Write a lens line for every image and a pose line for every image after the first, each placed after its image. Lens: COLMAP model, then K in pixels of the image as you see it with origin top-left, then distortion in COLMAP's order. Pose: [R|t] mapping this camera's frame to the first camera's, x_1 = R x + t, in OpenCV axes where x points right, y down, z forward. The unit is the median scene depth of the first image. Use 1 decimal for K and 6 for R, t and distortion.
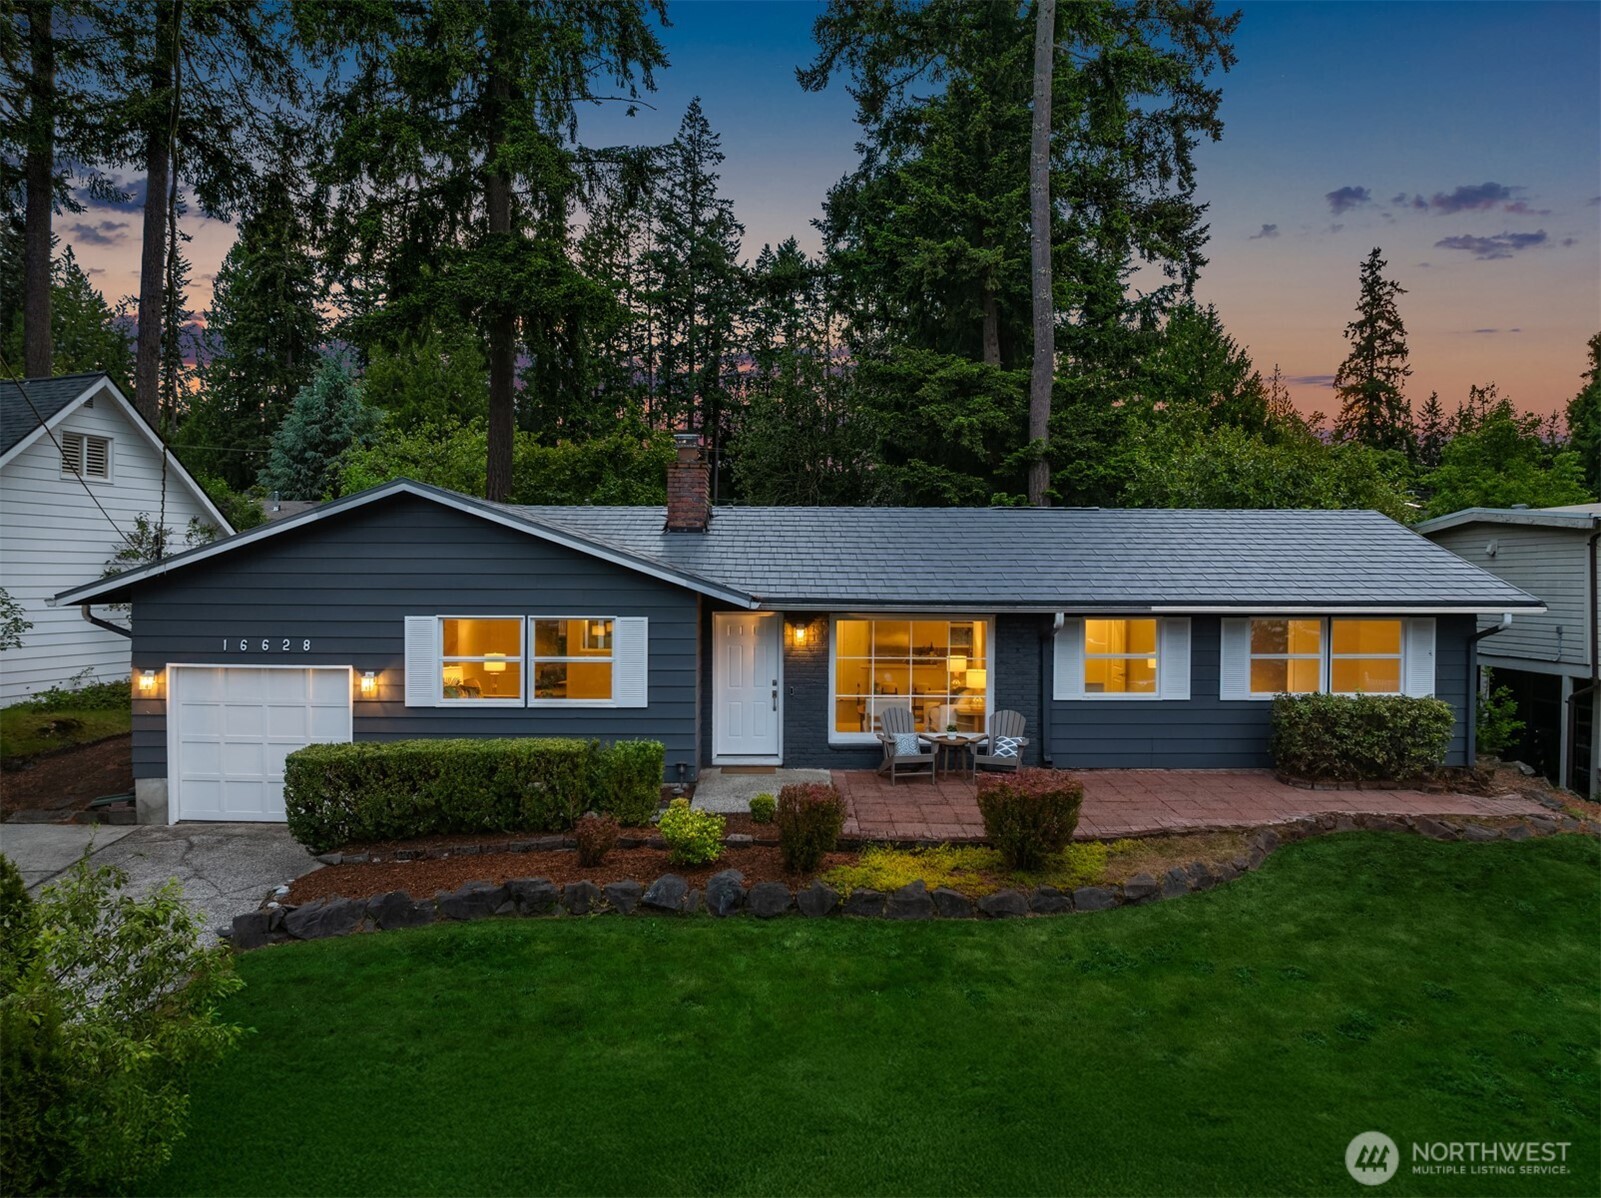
lens RADIAL K [[1169.3, 0, 812.0], [0, 1169.3, 565.4], [0, 0, 1]] dist [-0.035374, 0.002334]
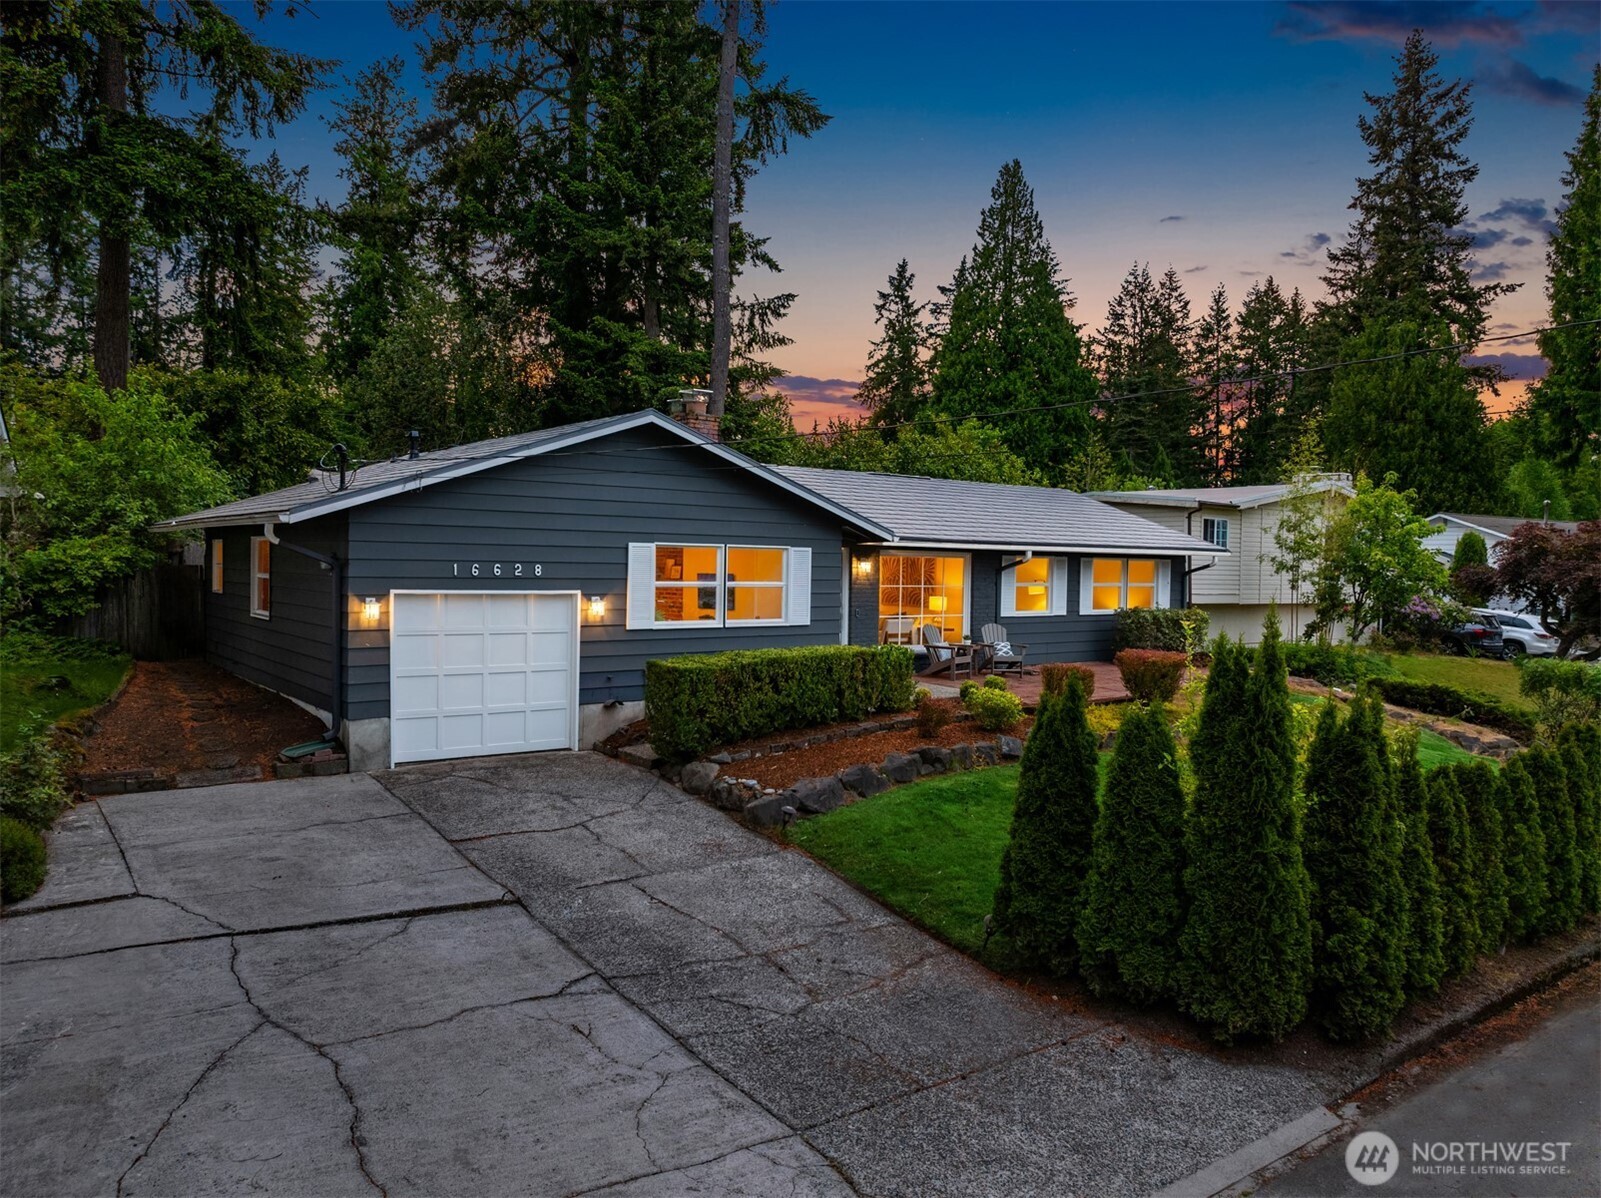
lens RADIAL K [[1169.3, 0, 812.0], [0, 1169.3, 565.4], [0, 0, 1]] dist [-0.035374, 0.002334]
pose [[0.774796, 0.009577, 0.632139, -0.877518], [-0.015643, 0.999870, 0.004025, 0.056954], [-0.632018, -0.013007, 0.774845, 0.090703]]
